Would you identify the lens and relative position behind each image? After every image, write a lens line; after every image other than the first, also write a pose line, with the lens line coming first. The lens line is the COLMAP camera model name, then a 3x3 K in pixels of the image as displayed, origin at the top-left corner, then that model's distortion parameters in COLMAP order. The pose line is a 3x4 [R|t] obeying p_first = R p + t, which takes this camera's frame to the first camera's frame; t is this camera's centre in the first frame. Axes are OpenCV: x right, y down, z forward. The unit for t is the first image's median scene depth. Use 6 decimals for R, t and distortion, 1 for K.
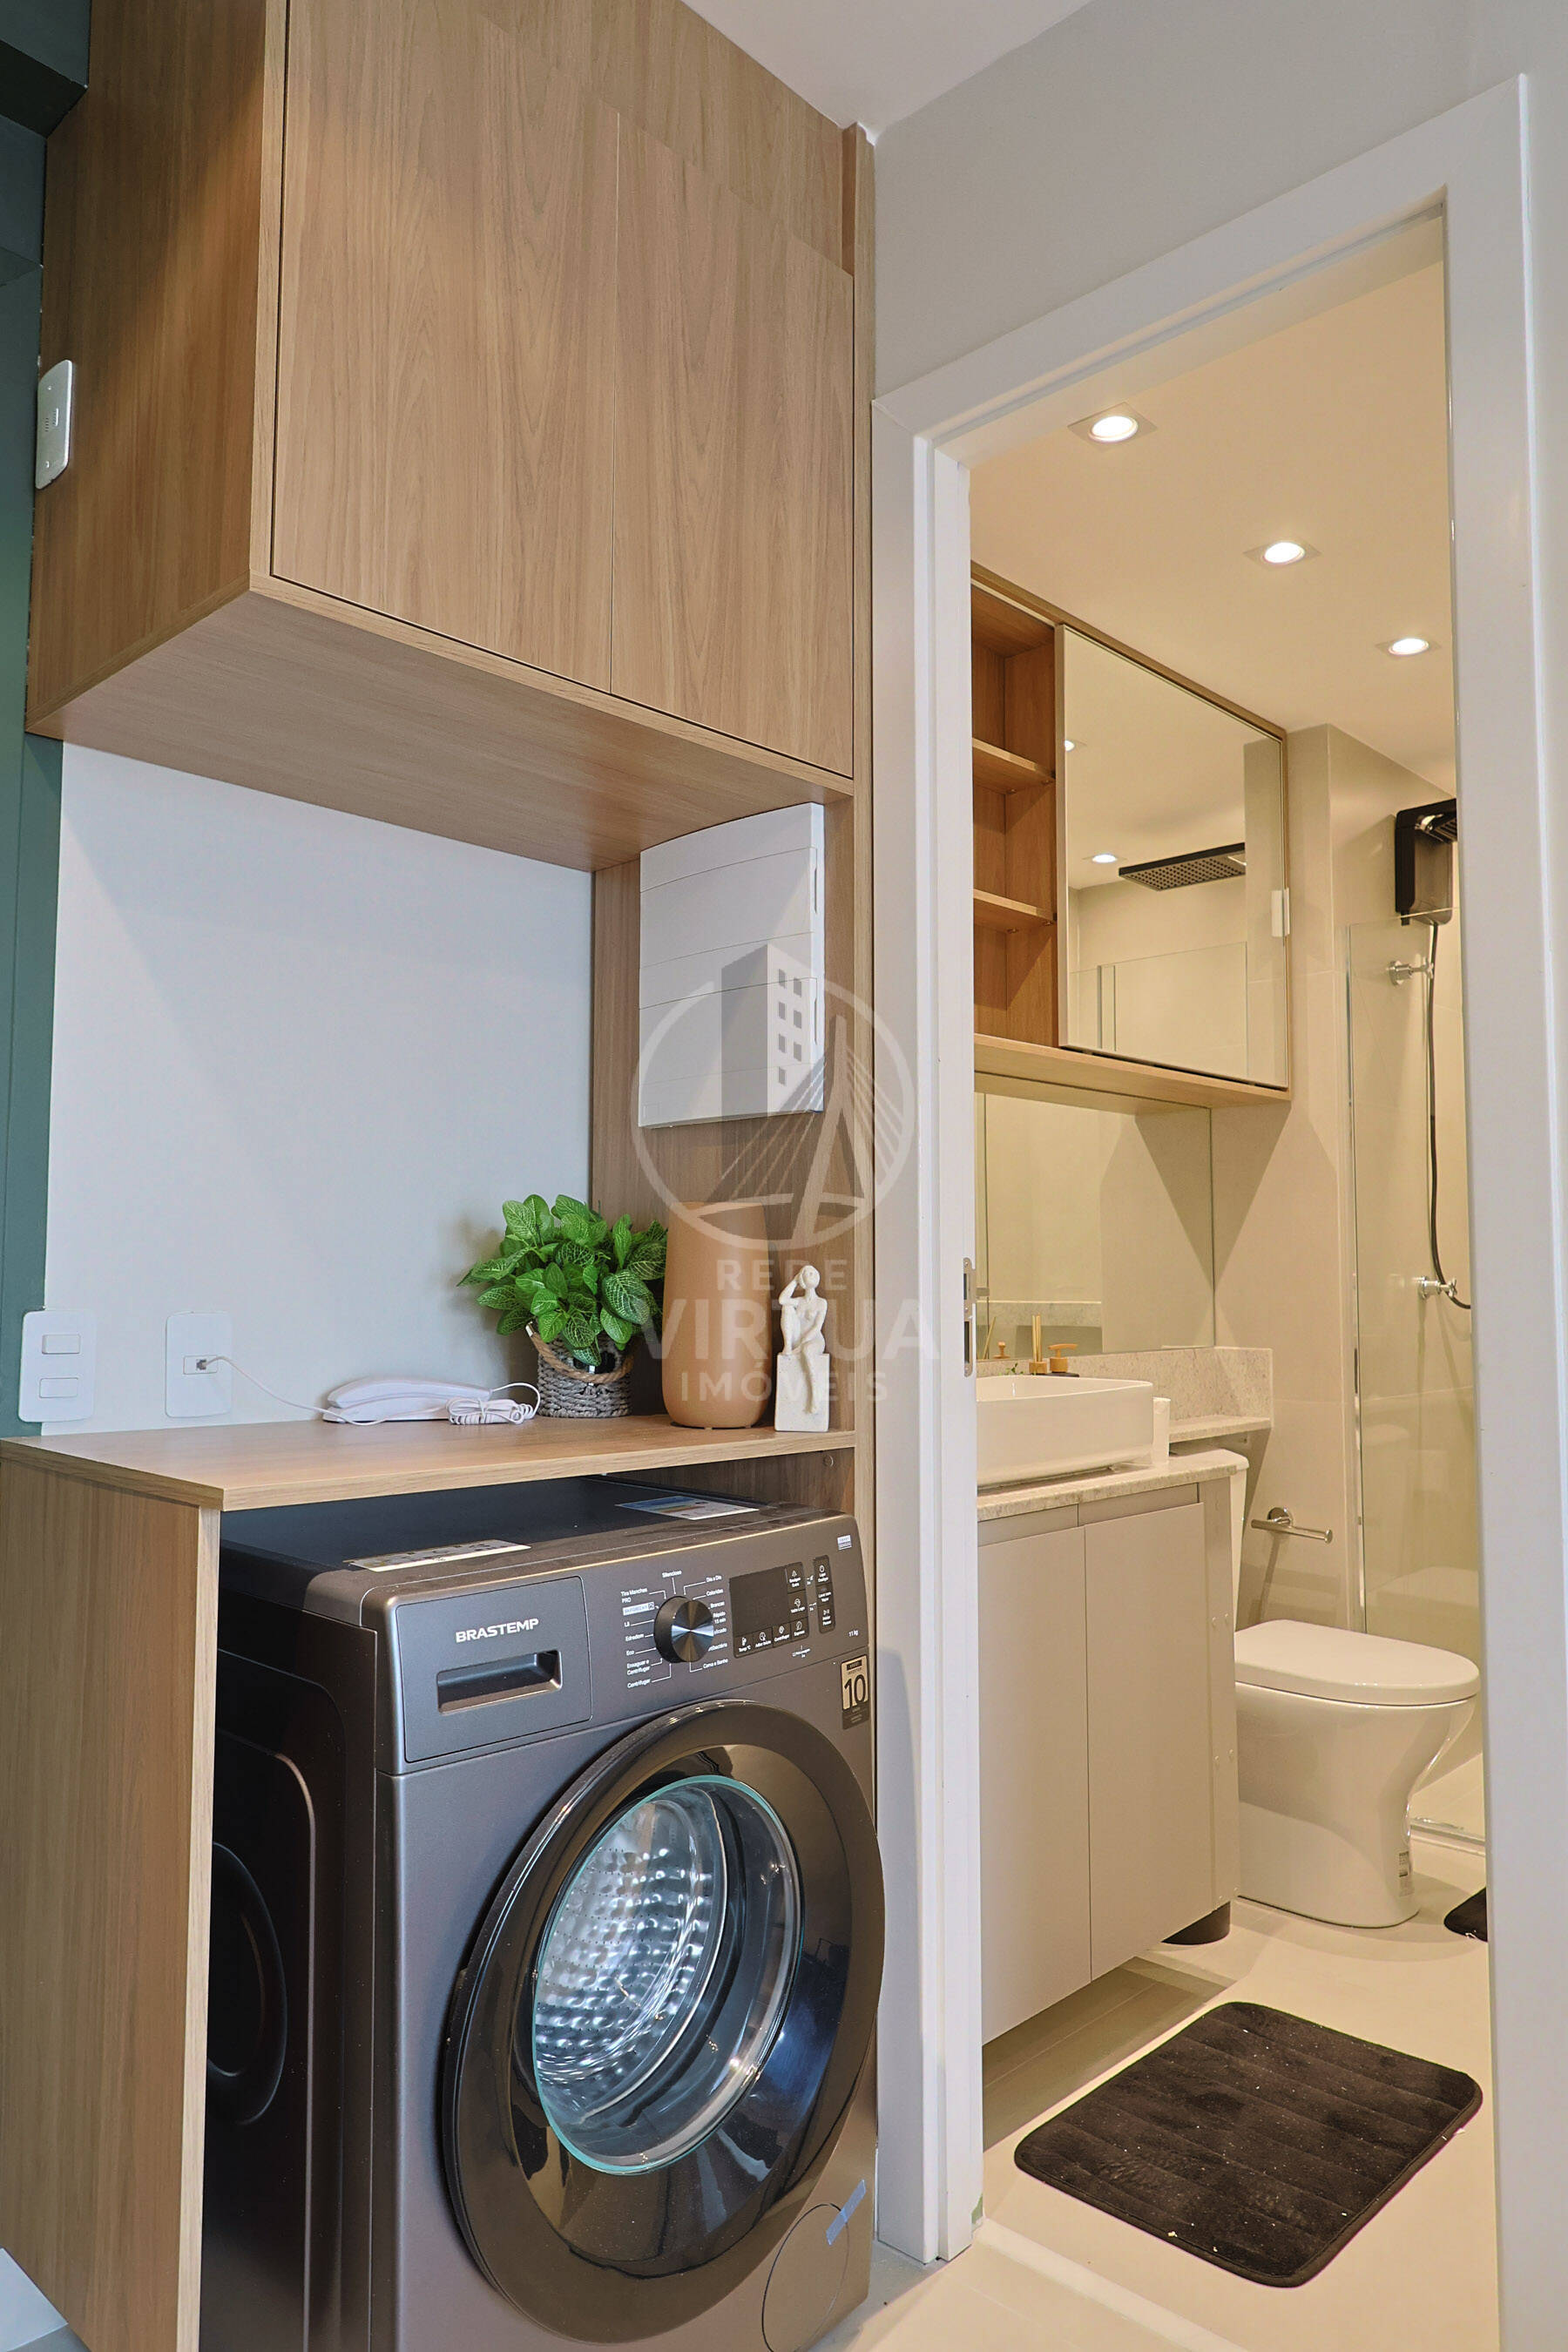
lens RADIAL K [[1561.4, 0, 785.6], [0, 1561.4, 1184.9], [0, 0, 1]] dist [-0.002021, -0.002152]
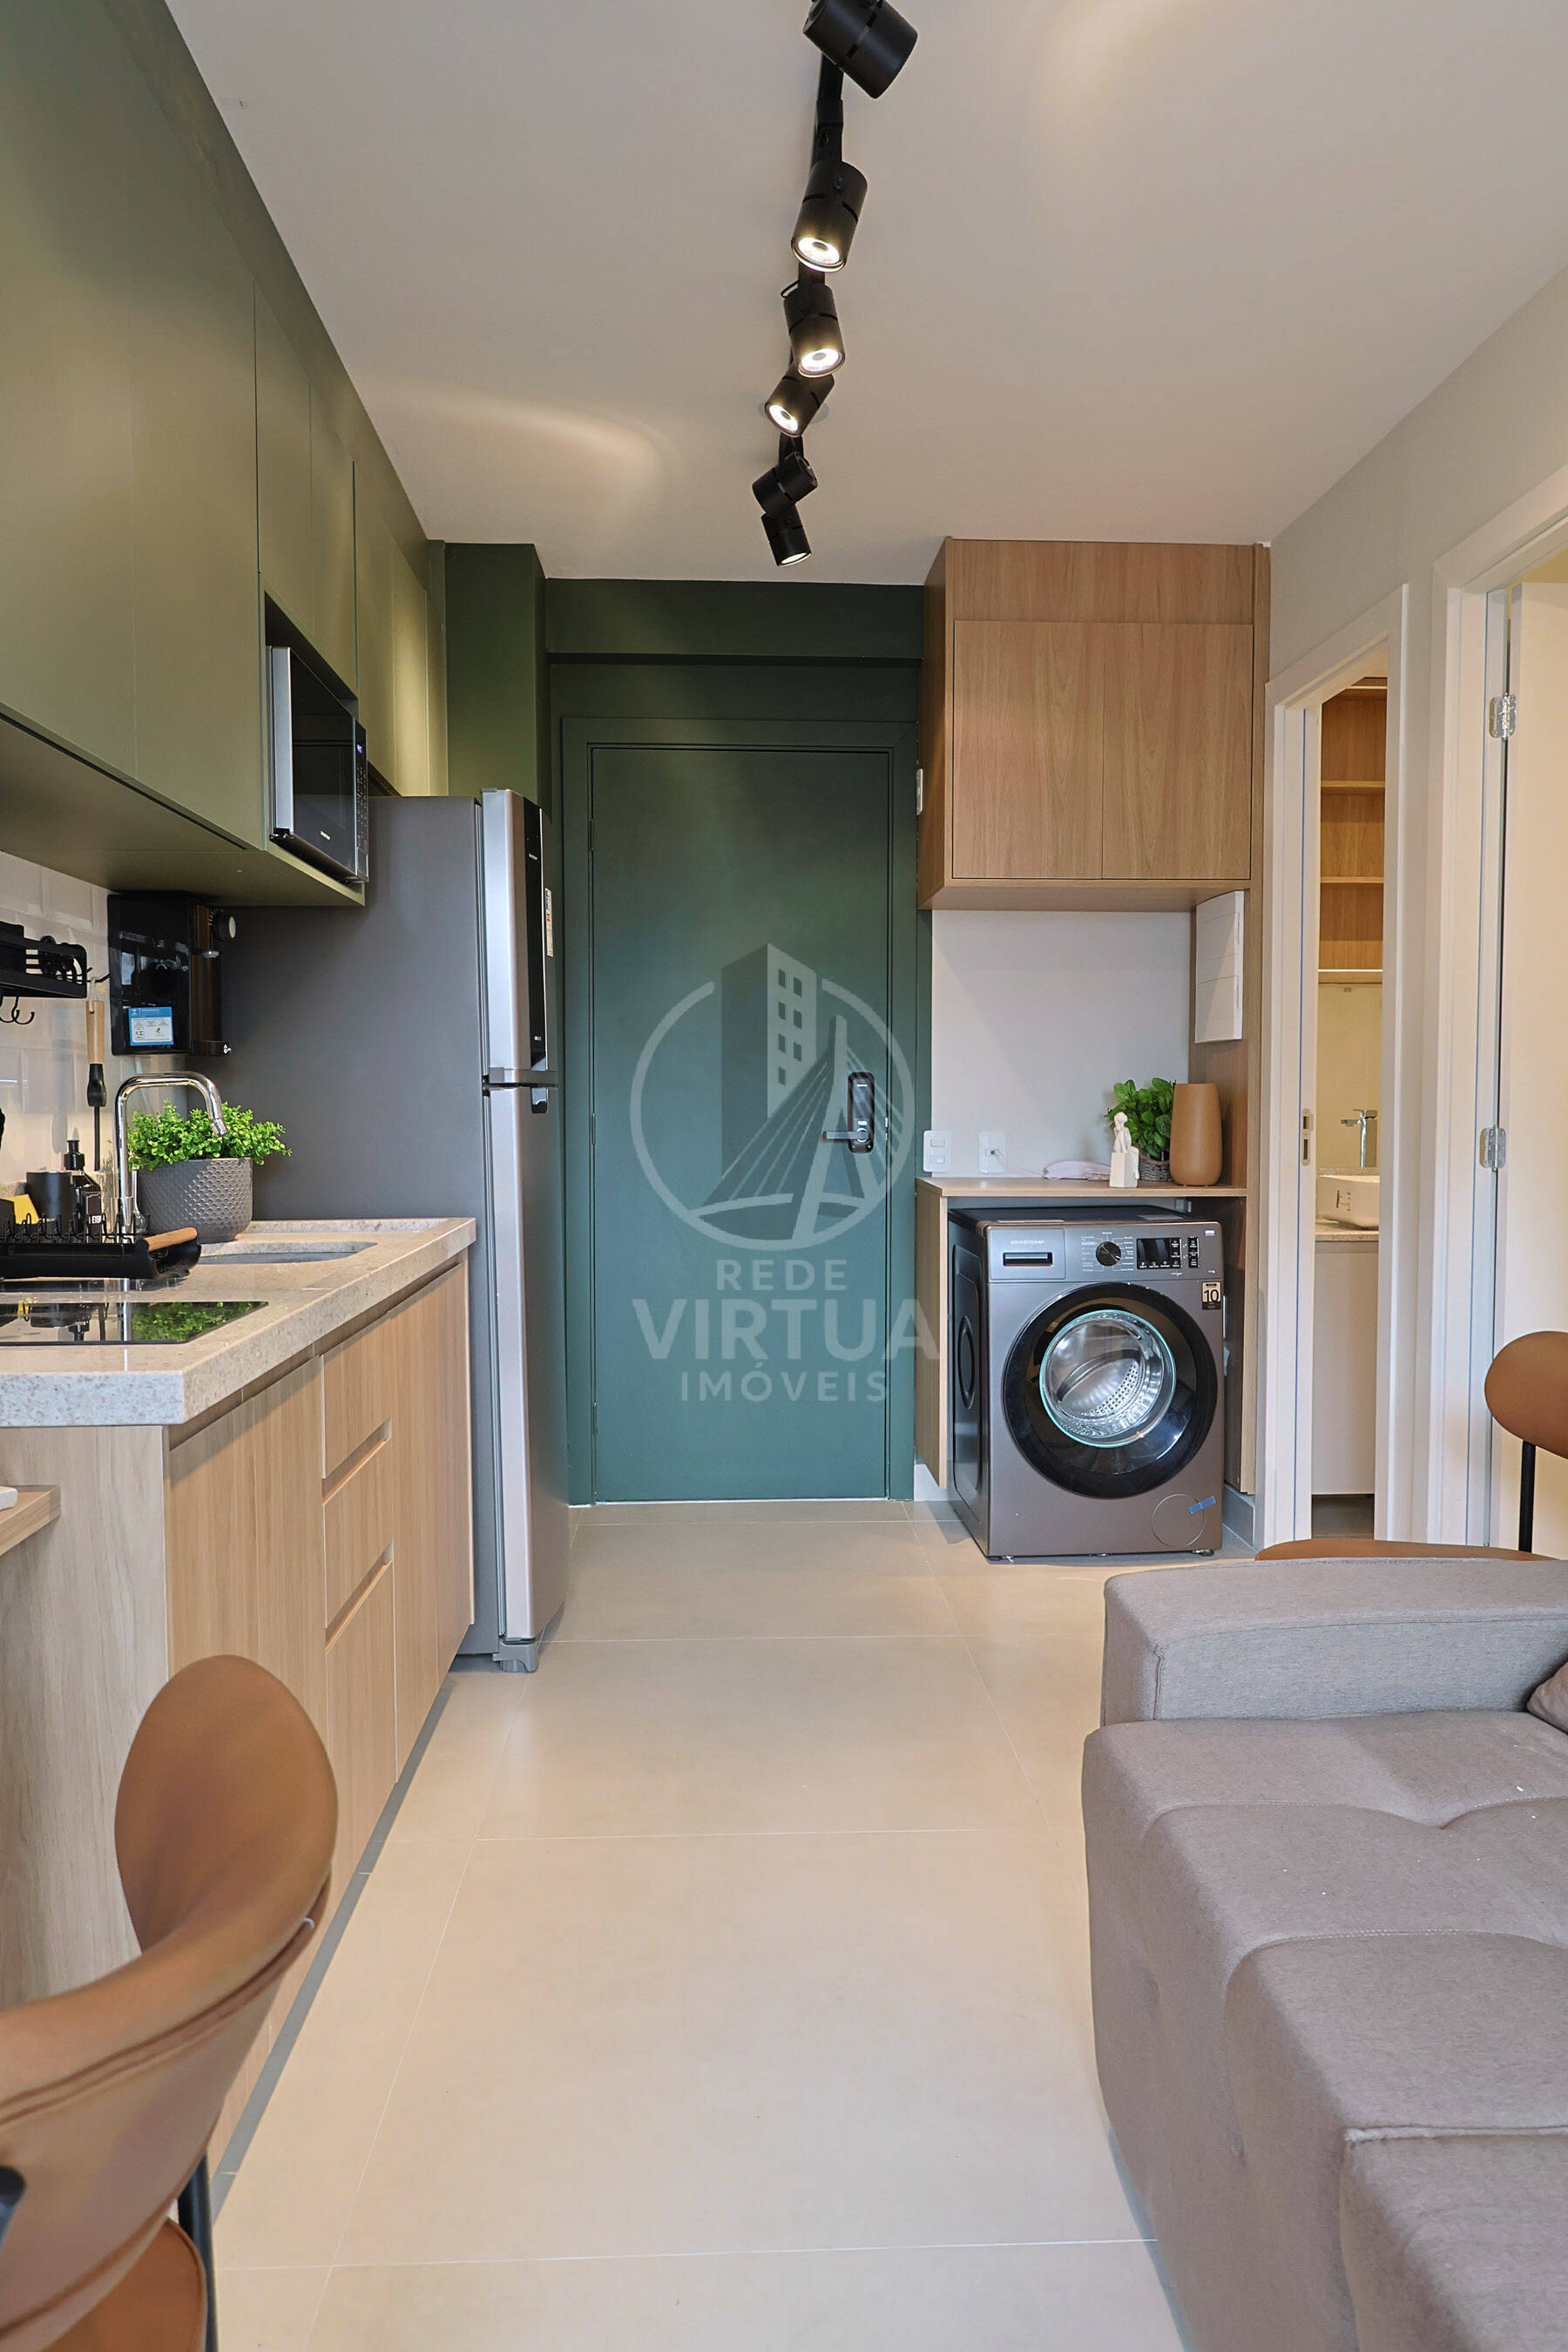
lens RADIAL K [[1561.4, 0, 785.6], [0, 1561.4, 1184.9], [0, 0, 1]] dist [-0.002021, -0.002152]
pose [[0.733934, 0.033573, -0.678390, 0.753885], [0.045940, 0.994037, 0.098895, -0.066160], [0.677665, -0.103747, 0.728015, -0.727879]]
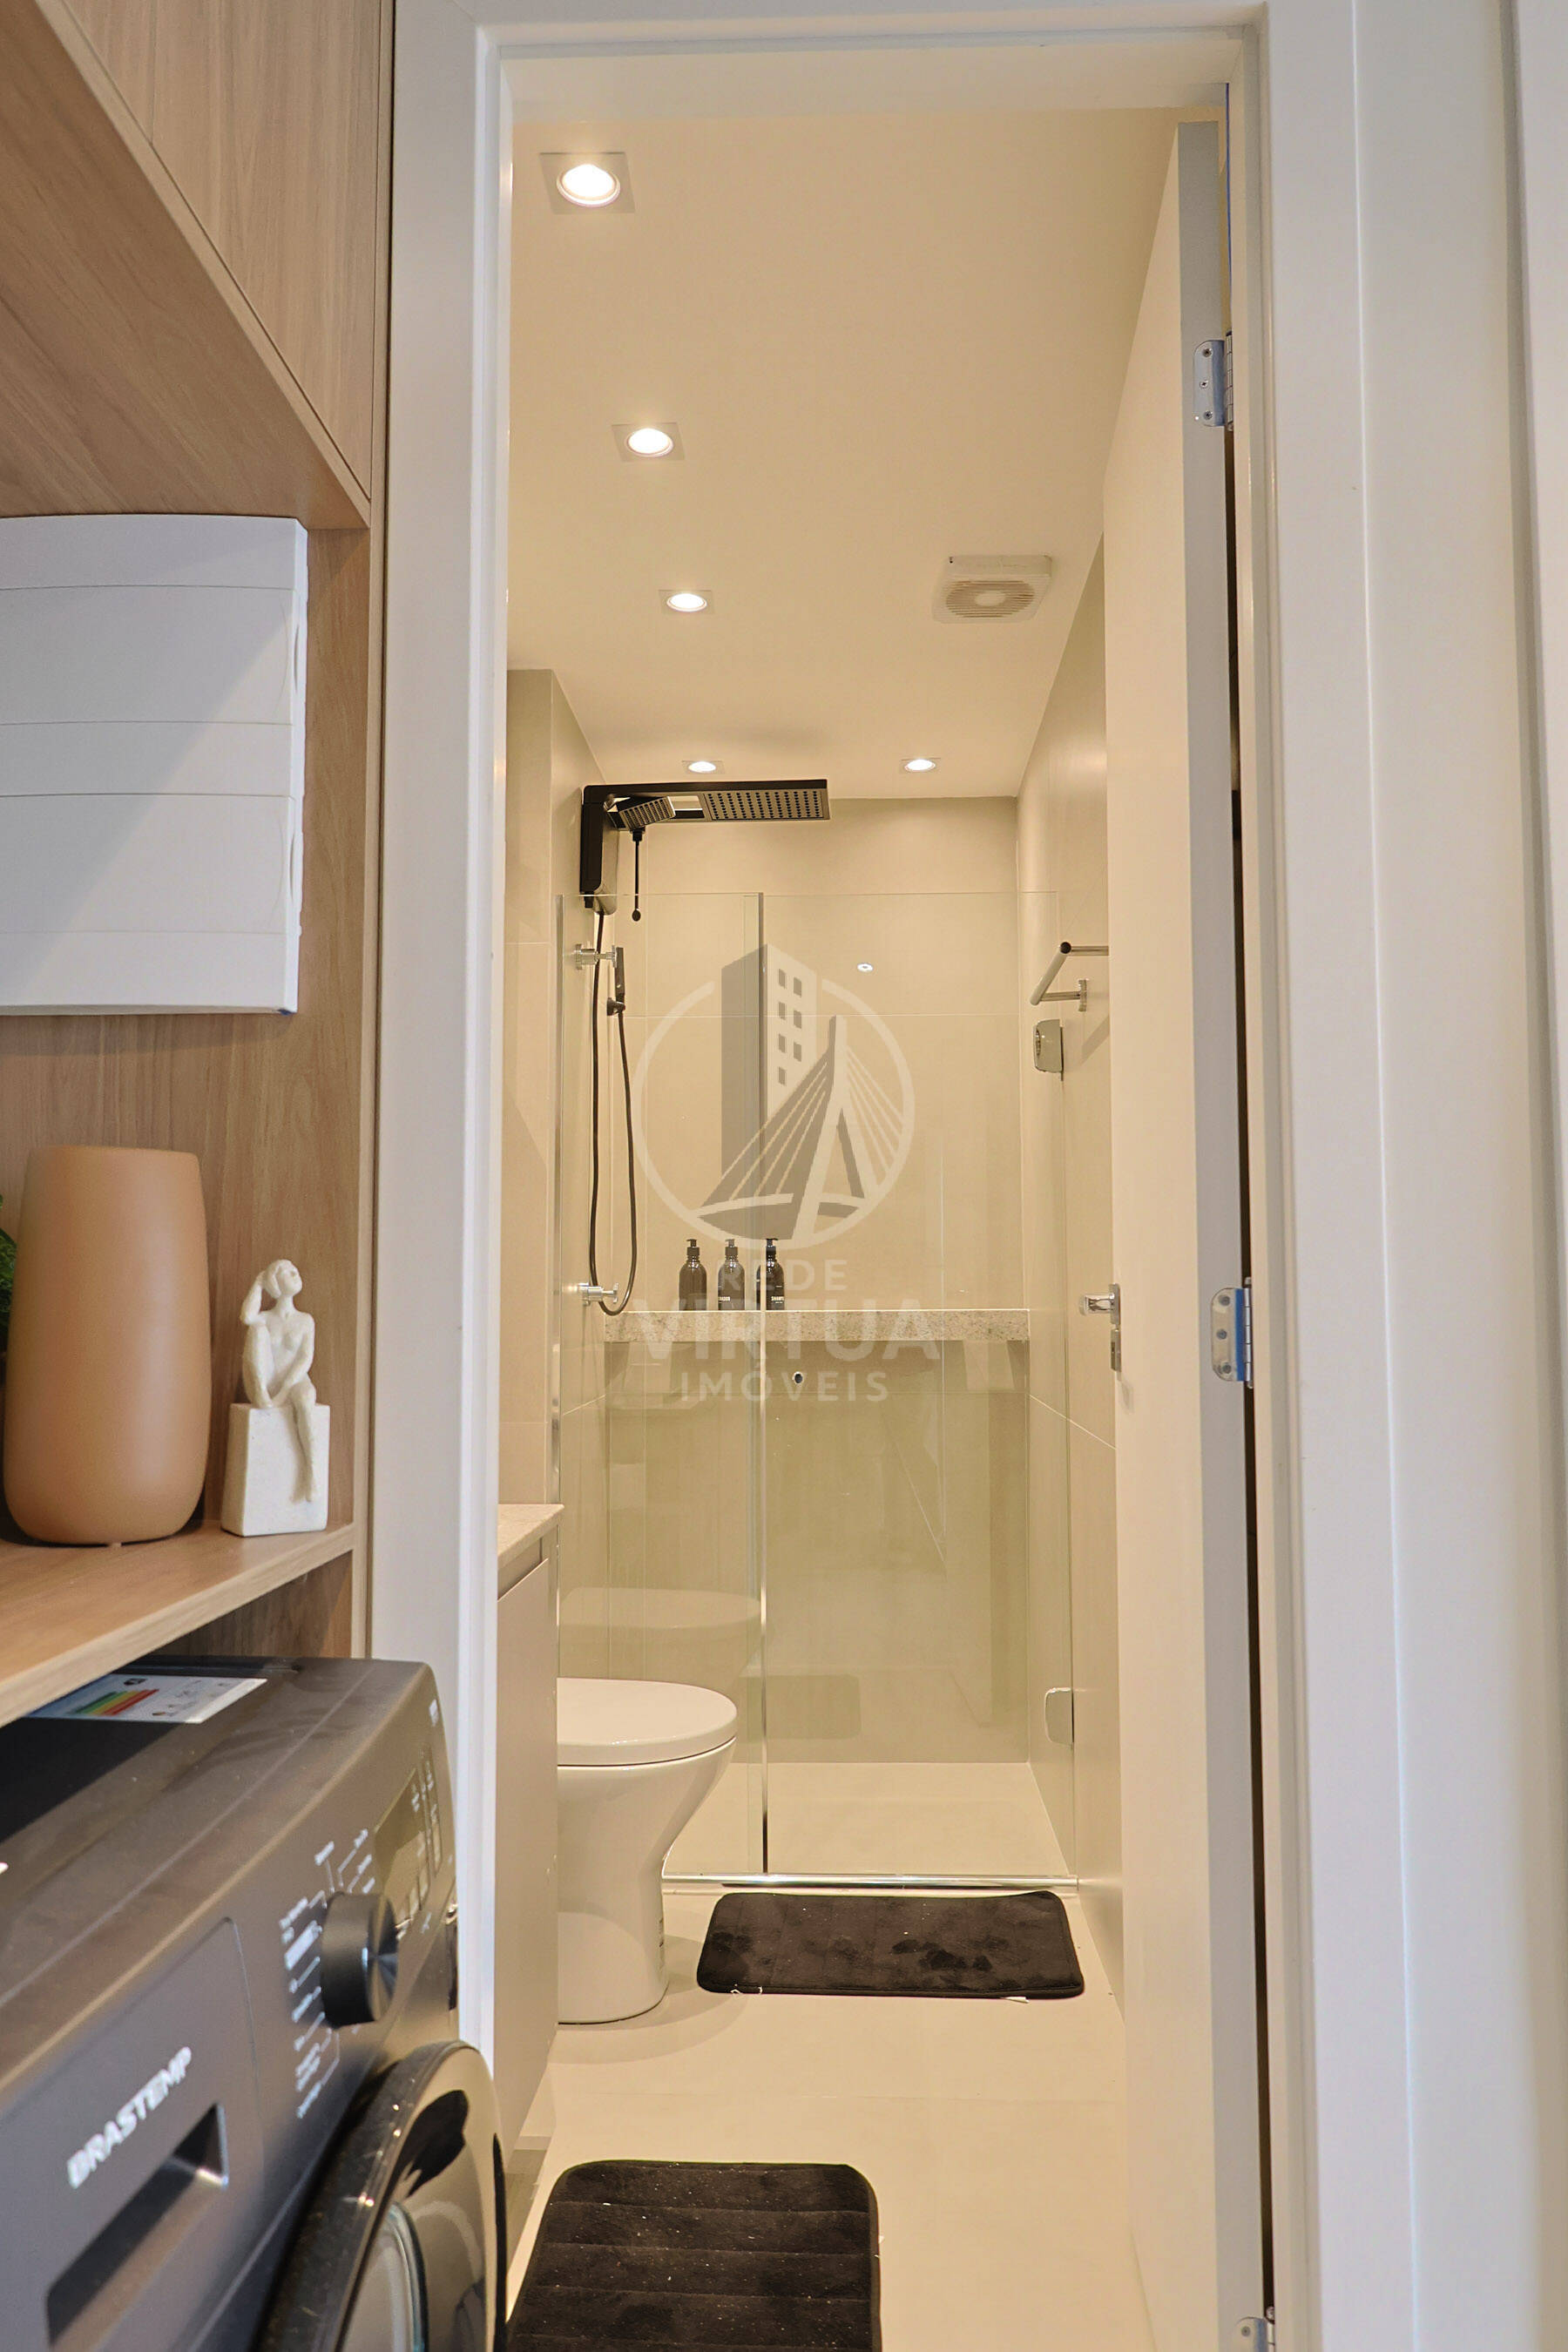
lens RADIAL K [[1561.4, 0, 785.6], [0, 1561.4, 1184.9], [0, 0, 1]] dist [-0.002021, -0.002152]
pose [[0.747971, 0.042493, 0.662370, -0.179390], [-0.039283, 0.999033, -0.019731, 0.019581], [-0.662568, -0.011262, 0.748917, 0.300035]]
